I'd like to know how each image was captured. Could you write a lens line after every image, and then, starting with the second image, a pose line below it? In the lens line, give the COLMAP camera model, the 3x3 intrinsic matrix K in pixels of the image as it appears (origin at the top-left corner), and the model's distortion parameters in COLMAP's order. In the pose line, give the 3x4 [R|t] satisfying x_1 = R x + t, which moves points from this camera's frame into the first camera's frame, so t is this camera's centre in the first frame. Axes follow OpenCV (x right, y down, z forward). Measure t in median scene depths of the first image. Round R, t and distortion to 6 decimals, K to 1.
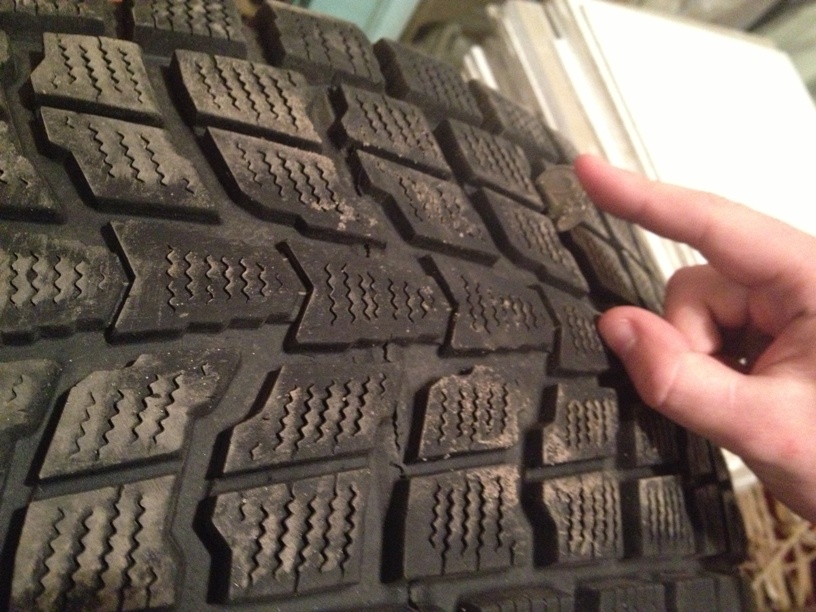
lens RADIAL K [[803.3, 0, 411.2], [0, 803.3, 307.0], [0, 0, 1]] dist [-0.000539, 0.000000]
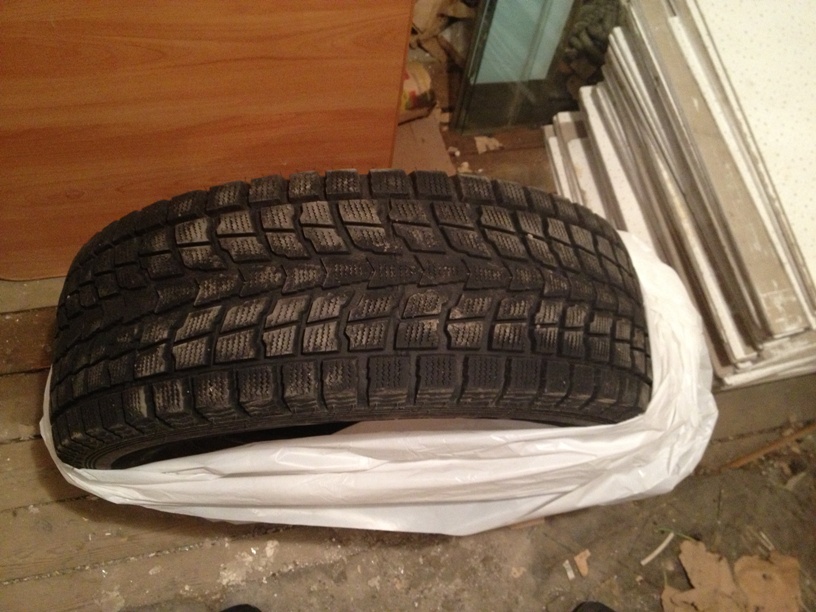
lens RADIAL K [[803.3, 0, 406.9], [0, 803.3, 306.8], [0, 0, 1]] dist [-0.000539, 0.000000]
pose [[0.919612, -0.025321, -0.392012, 1.406979], [0.082143, 0.988254, 0.128863, -0.315051], [0.384144, -0.150705, 0.910890, -2.226296]]
